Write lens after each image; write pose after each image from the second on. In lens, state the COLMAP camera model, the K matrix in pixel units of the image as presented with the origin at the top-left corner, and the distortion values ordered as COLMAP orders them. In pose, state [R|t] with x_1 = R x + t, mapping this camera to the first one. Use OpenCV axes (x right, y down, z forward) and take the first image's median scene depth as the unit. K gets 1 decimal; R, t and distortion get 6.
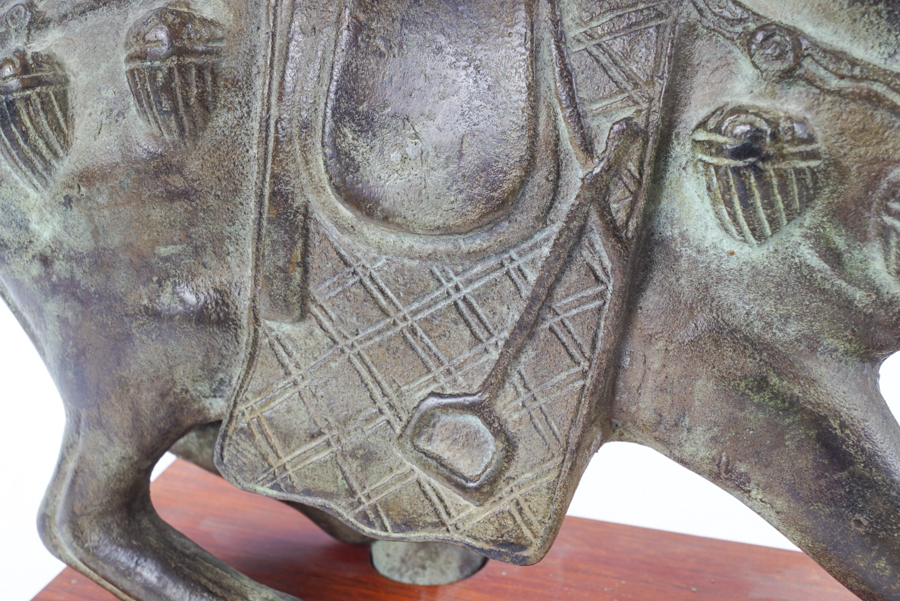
lens RADIAL K [[1327.7, 0, 450.6], [0, 1327.7, 305.4], [0, 0, 1]] dist [-0.037657, 0.000000]
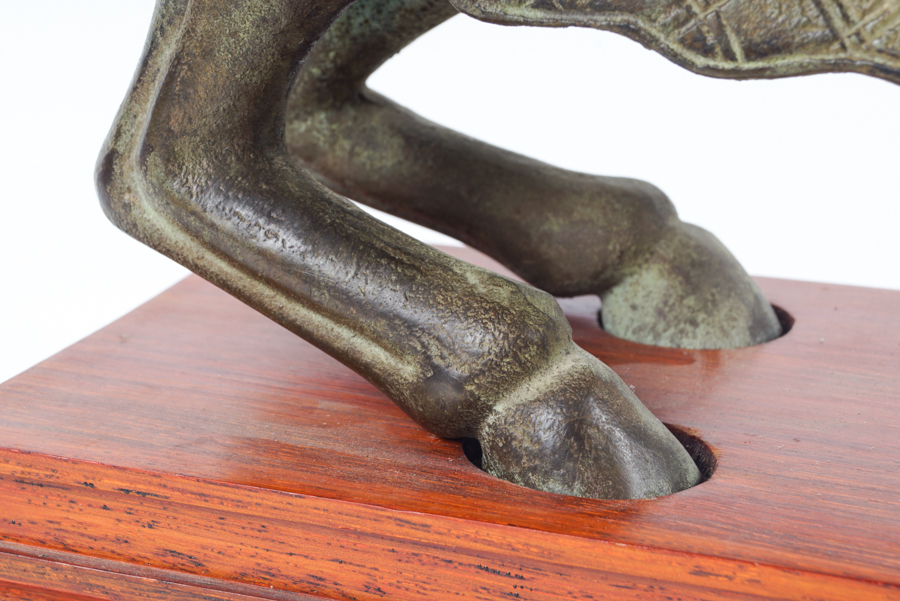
lens RADIAL K [[1925.8, 0, 452.0], [0, 1925.8, 301.4], [0, 0, 1]] dist [0.037957, 0.000000]
pose [[0.999709, 0.022086, -0.009704, -0.167540], [-0.022892, 0.995427, -0.092744, 0.367873], [0.007611, 0.092939, 0.995643, 0.139795]]
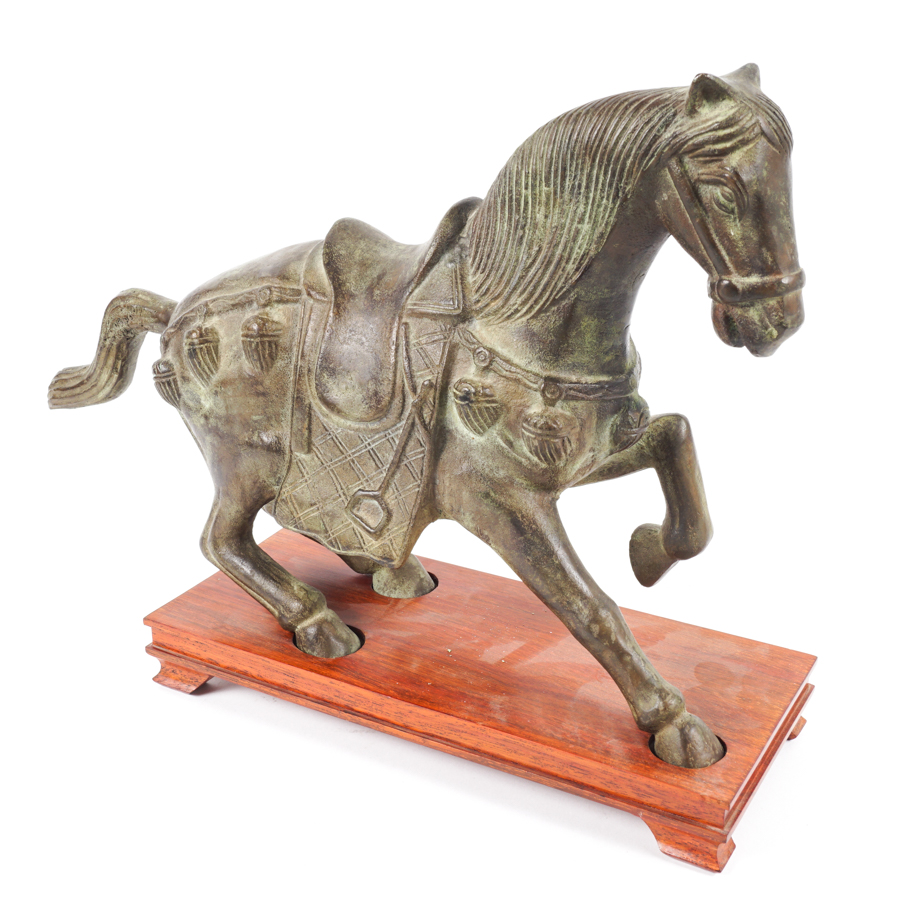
lens RADIAL K [[1588.2, 0, 448.6], [0, 1588.2, 447.6], [0, 0, 1]] dist [-0.073680, 0.000000]
pose [[0.974497, 0.075452, -0.211335, 0.693671], [-0.074184, 0.997147, 0.013933, -0.053420], [0.211783, 0.002100, 0.977314, -1.601324]]
